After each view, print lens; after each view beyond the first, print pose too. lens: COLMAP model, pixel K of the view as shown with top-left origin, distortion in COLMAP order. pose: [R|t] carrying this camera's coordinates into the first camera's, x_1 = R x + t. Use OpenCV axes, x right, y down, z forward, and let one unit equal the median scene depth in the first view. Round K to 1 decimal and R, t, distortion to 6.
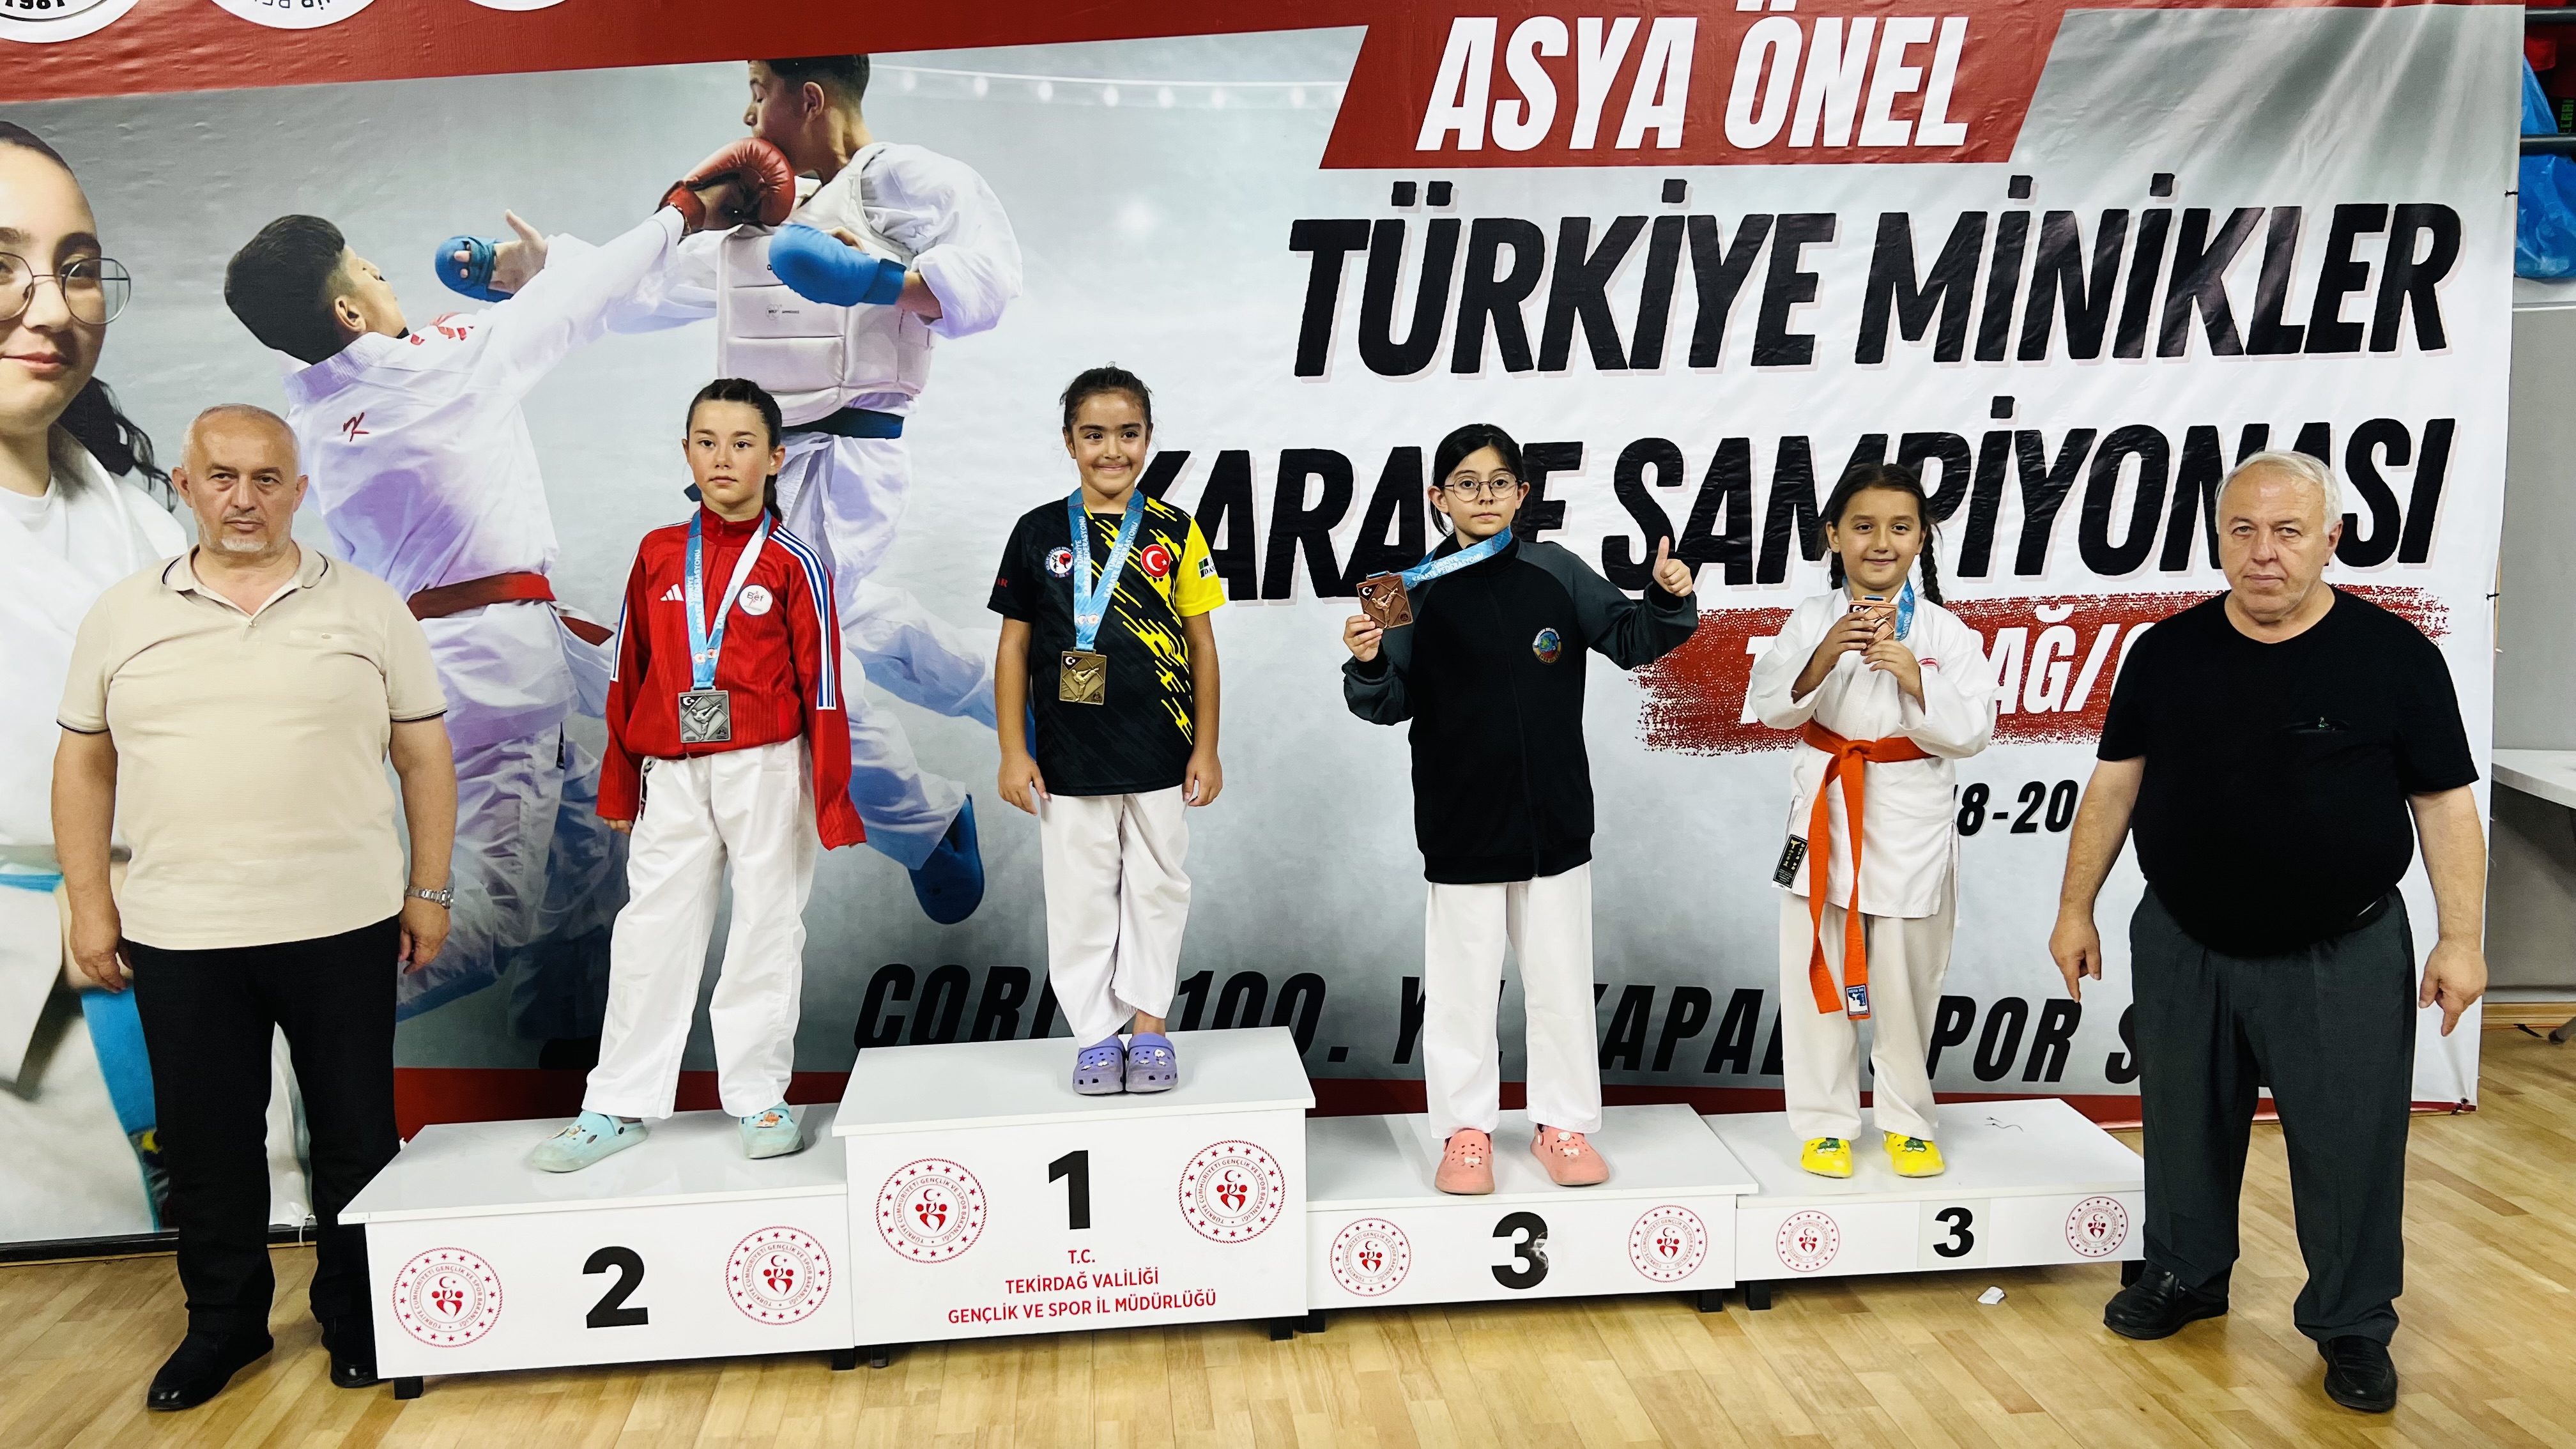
lens RADIAL K [[1946.3, 0, 1285.3], [0, 1946.3, 720.9], [0, 0, 1]] dist [0.051725, -0.053953]
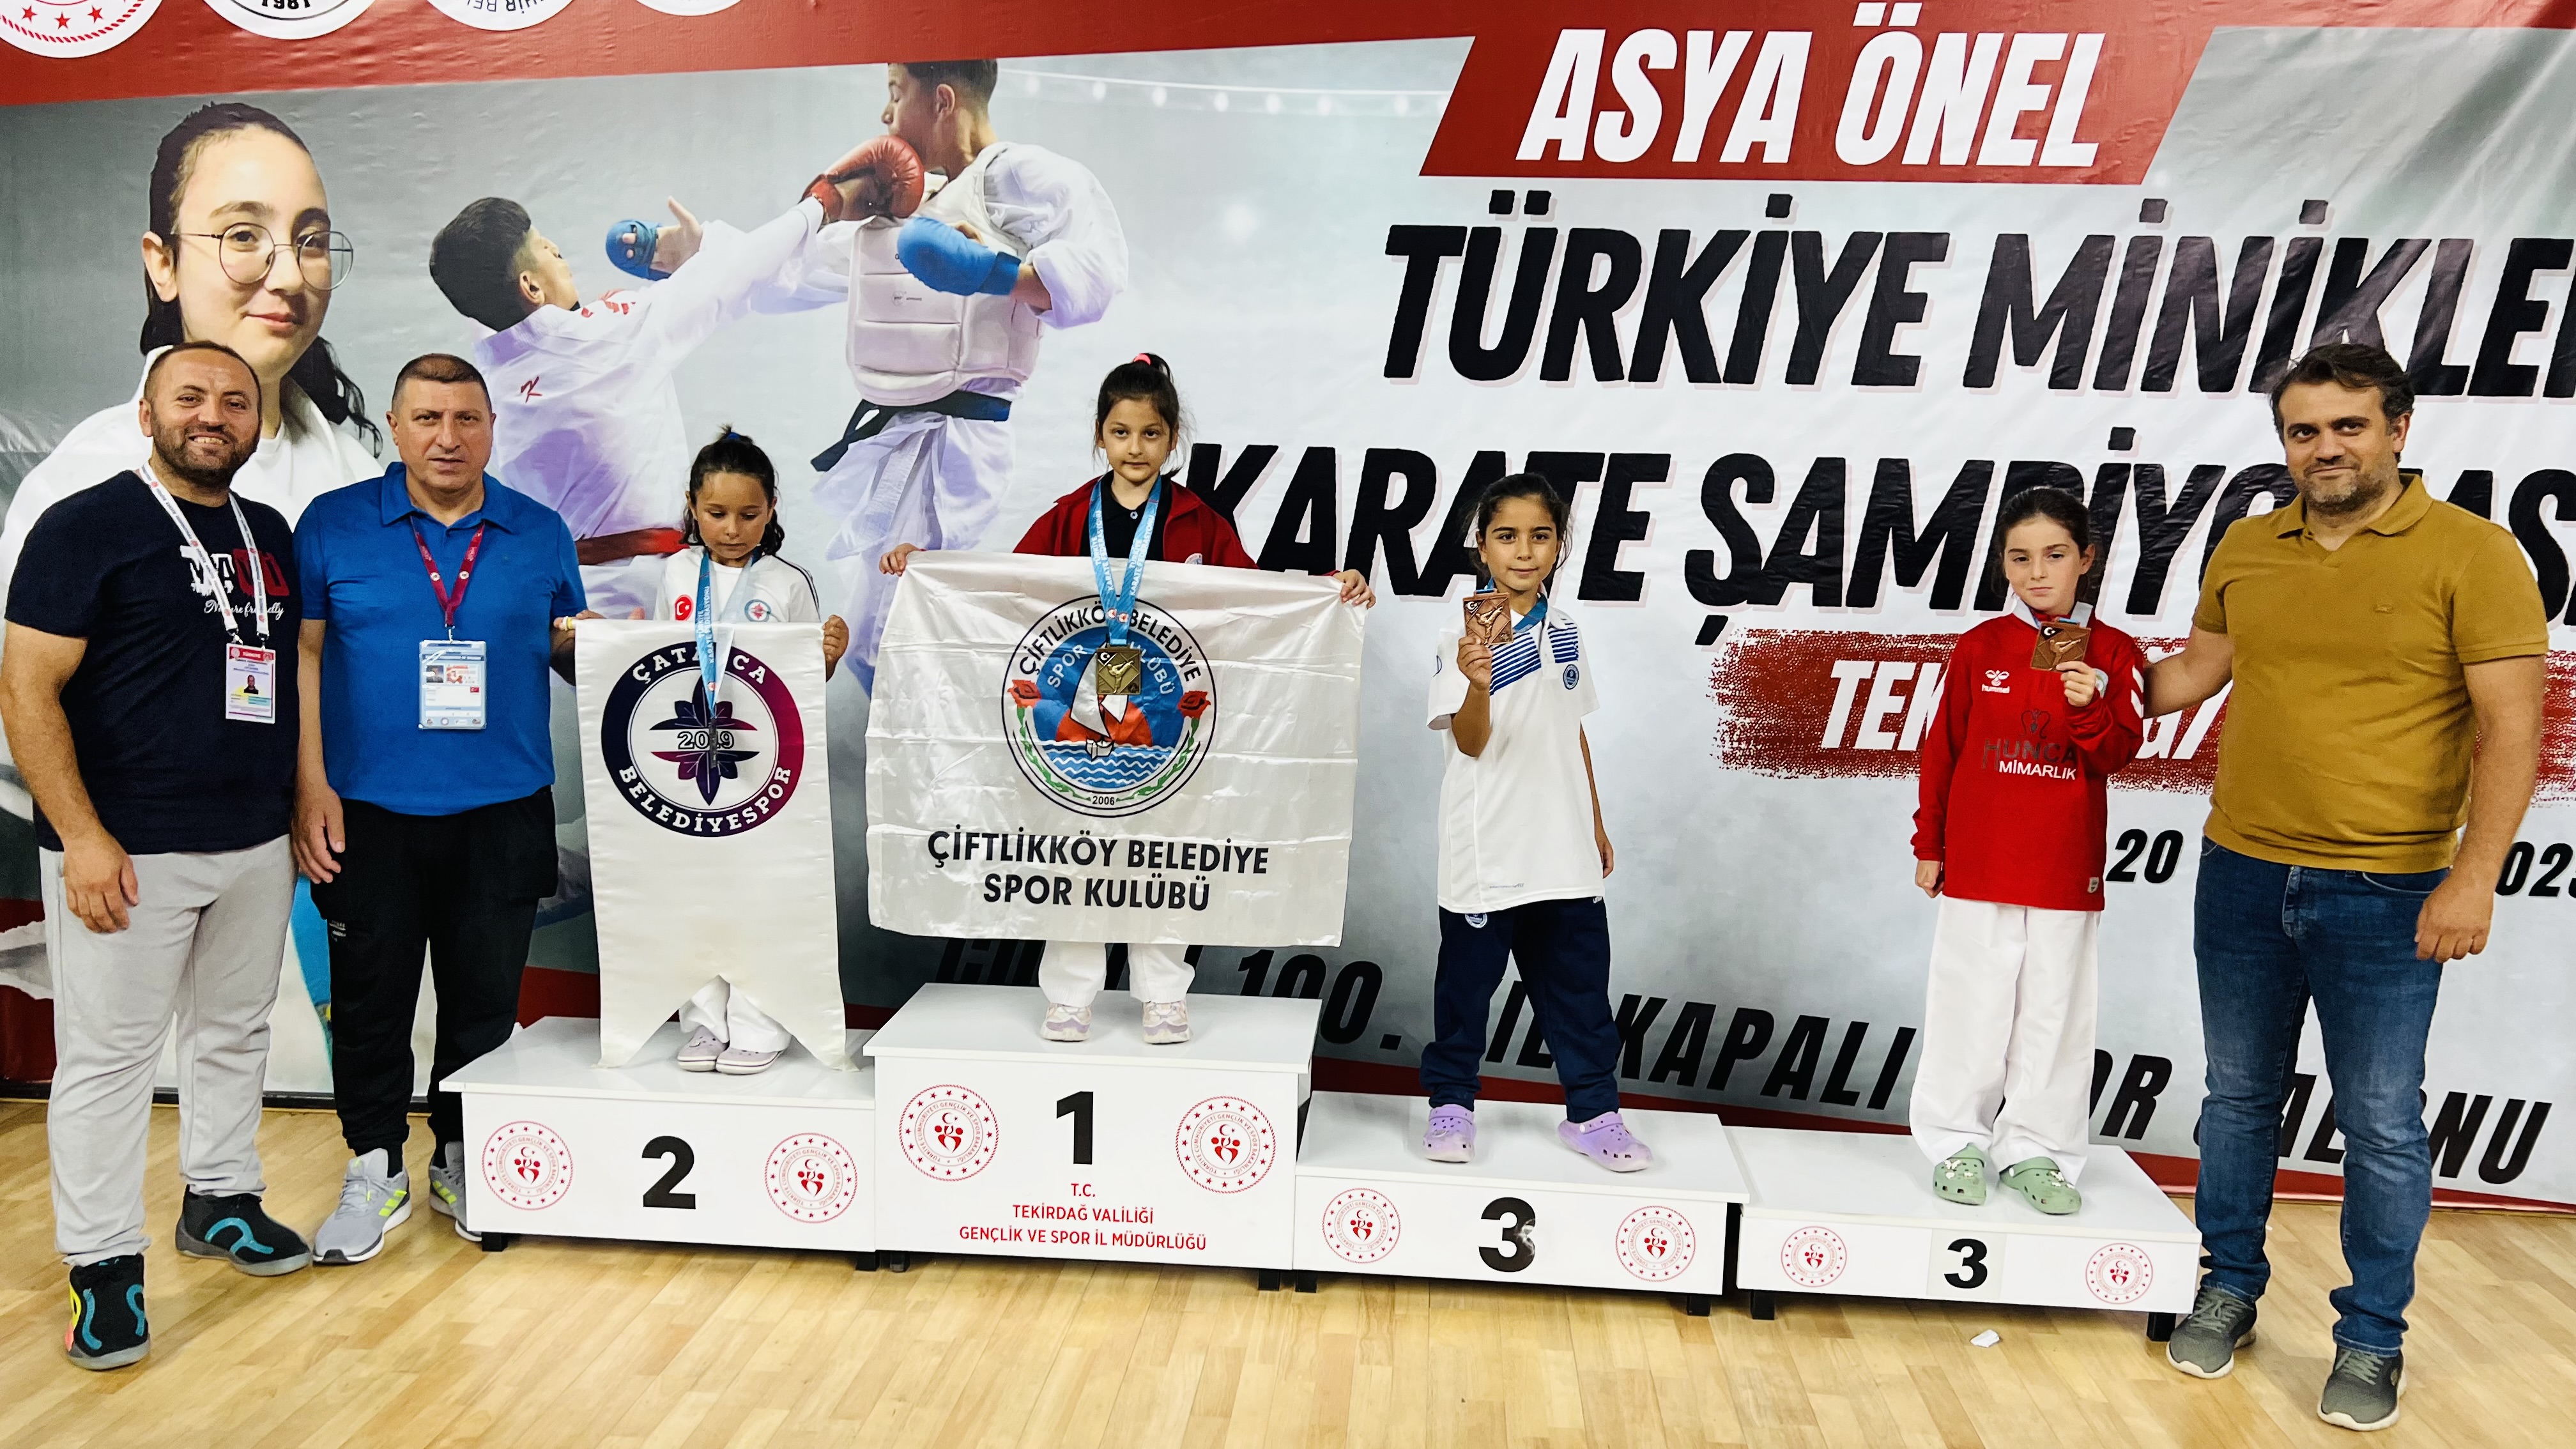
lens RADIAL K [[1981.2, 0, 1306.8], [0, 1981.2, 742.0], [0, 0, 1]] dist [0.041051, -0.036772]
pose [[0.983500, 0.069882, -0.166865, 0.152195], [-0.069274, 0.997553, 0.009469, 0.007591], [0.167118, 0.002246, 0.985934, -0.035571]]
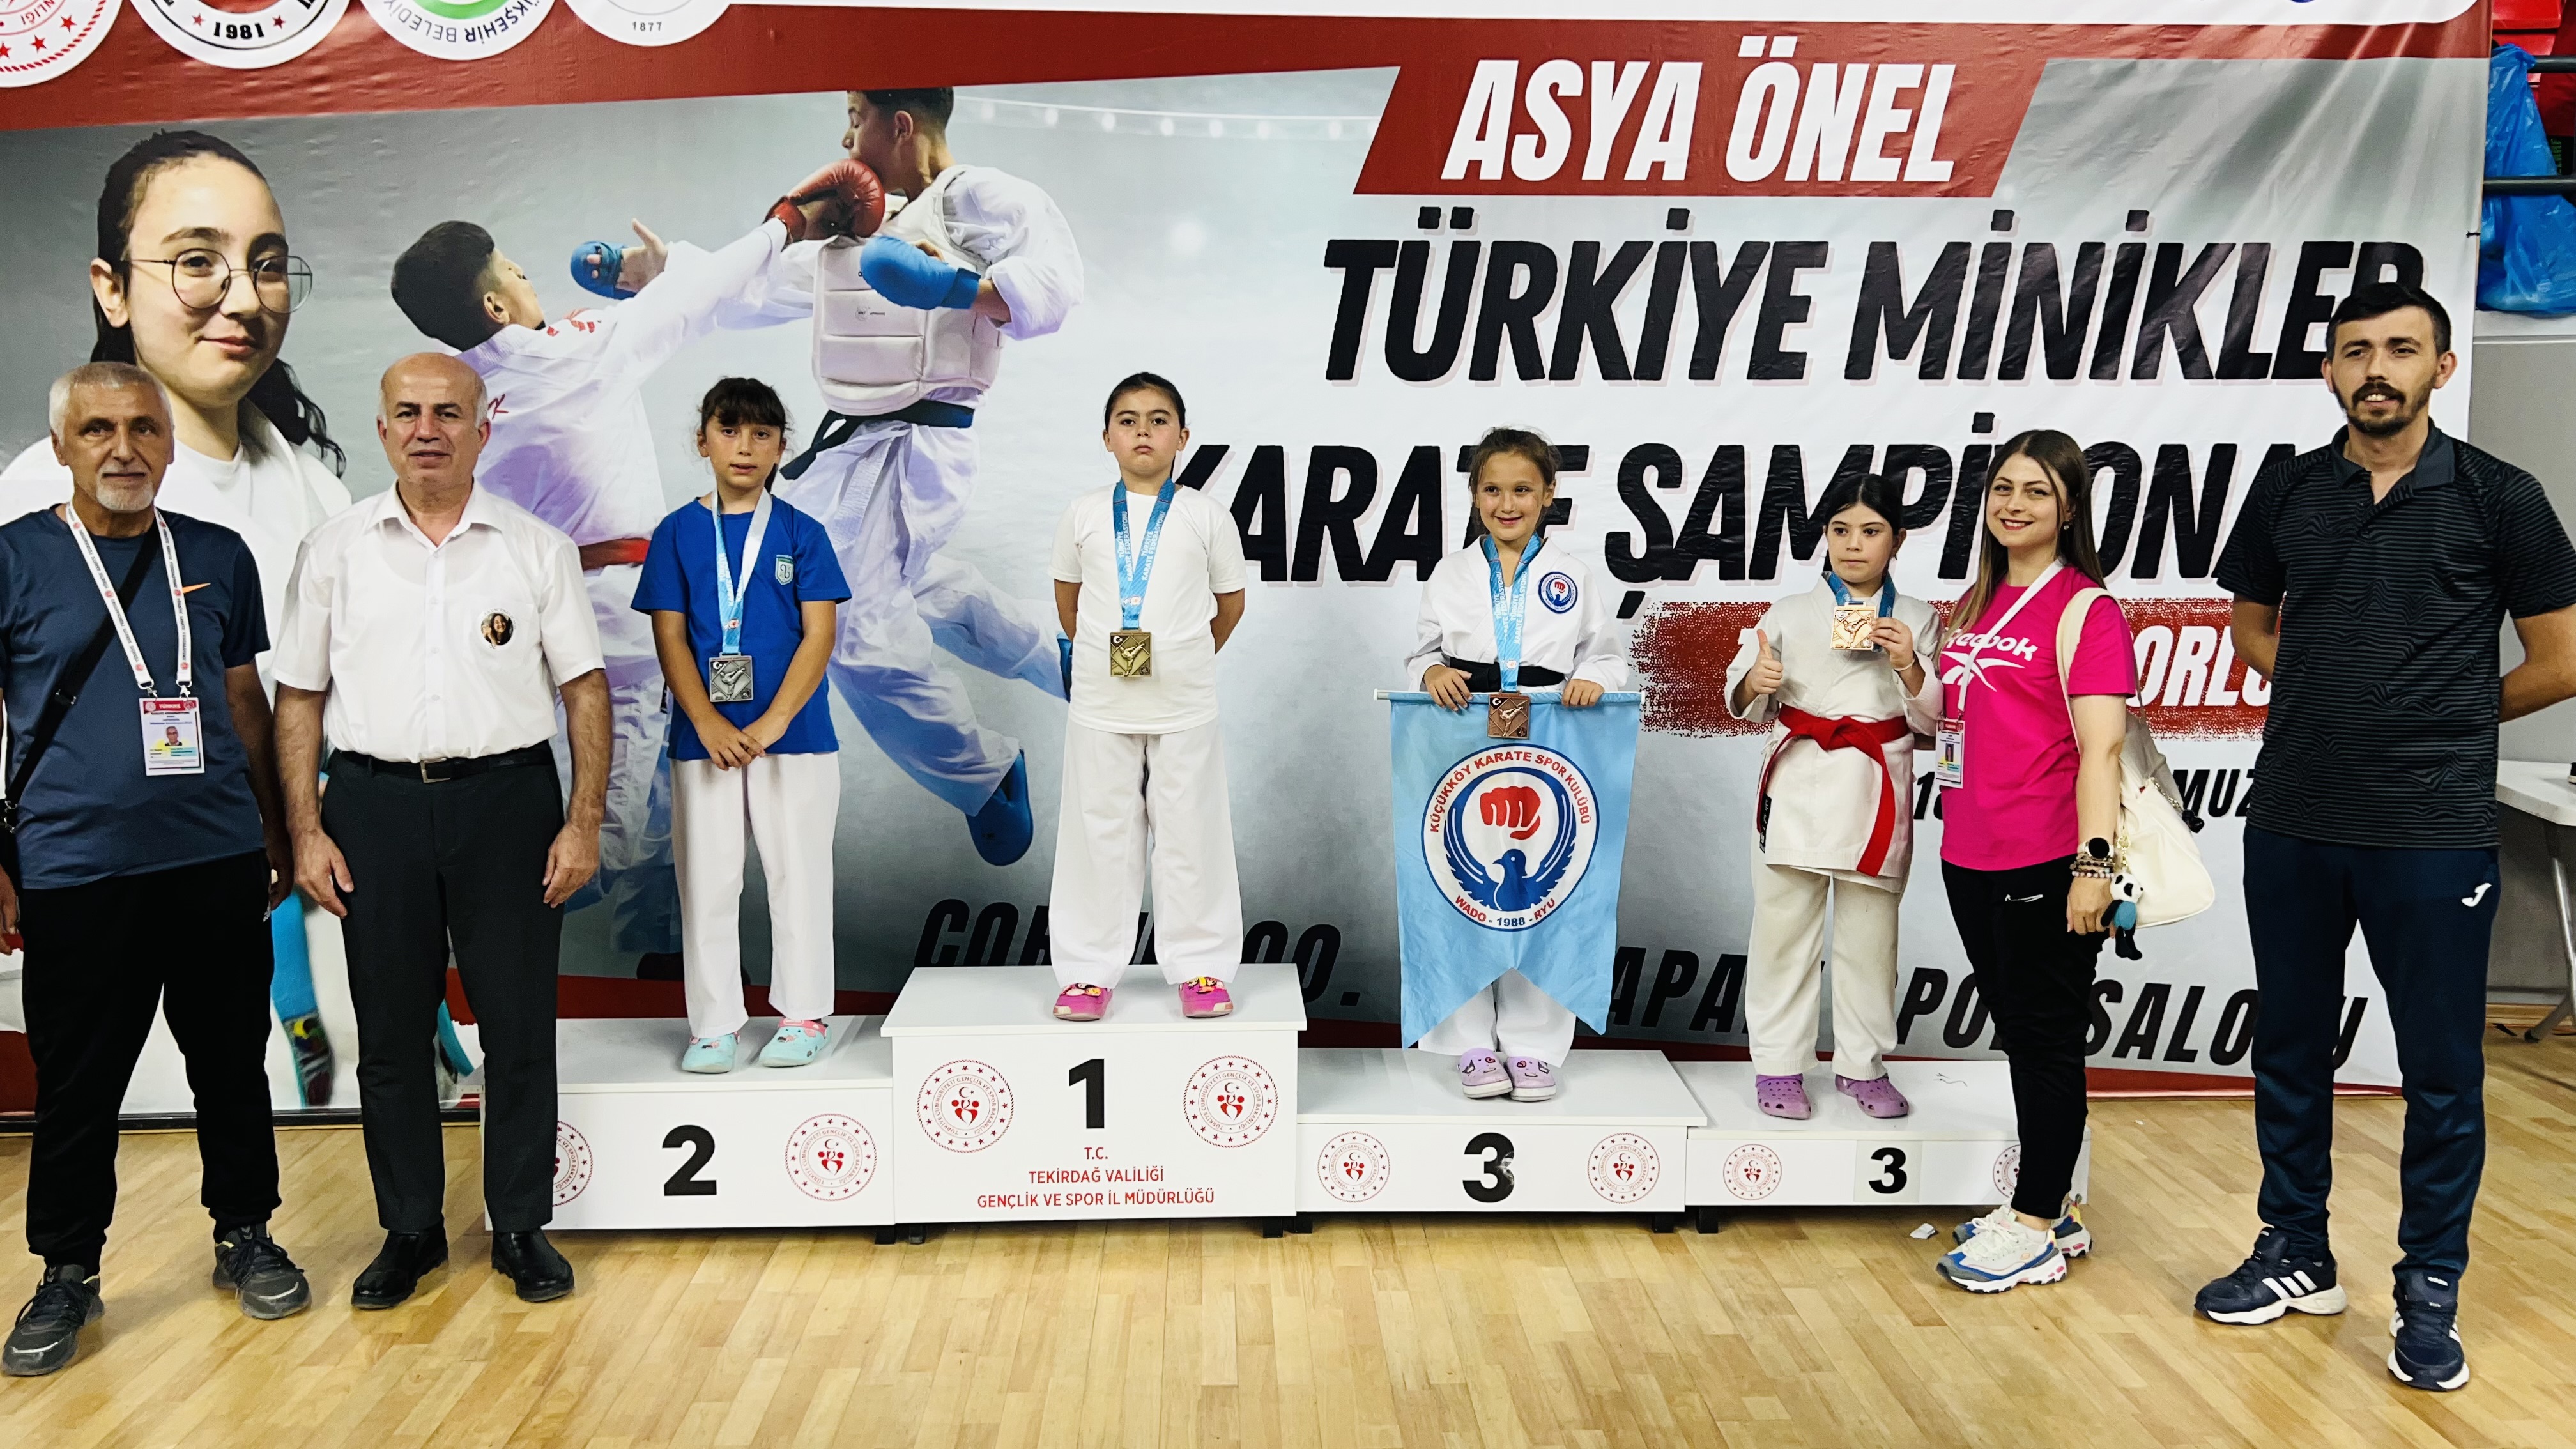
lens RADIAL K [[1981.9, 0, 1300.3], [0, 1981.9, 701.2], [0, 0, 1]] dist [0.047015, -0.054327]
pose [[0.997935, 0.030835, -0.056338, 0.059330], [-0.031548, 0.999432, -0.011809, 0.019087], [0.055942, 0.013562, 0.998342, -0.122128]]
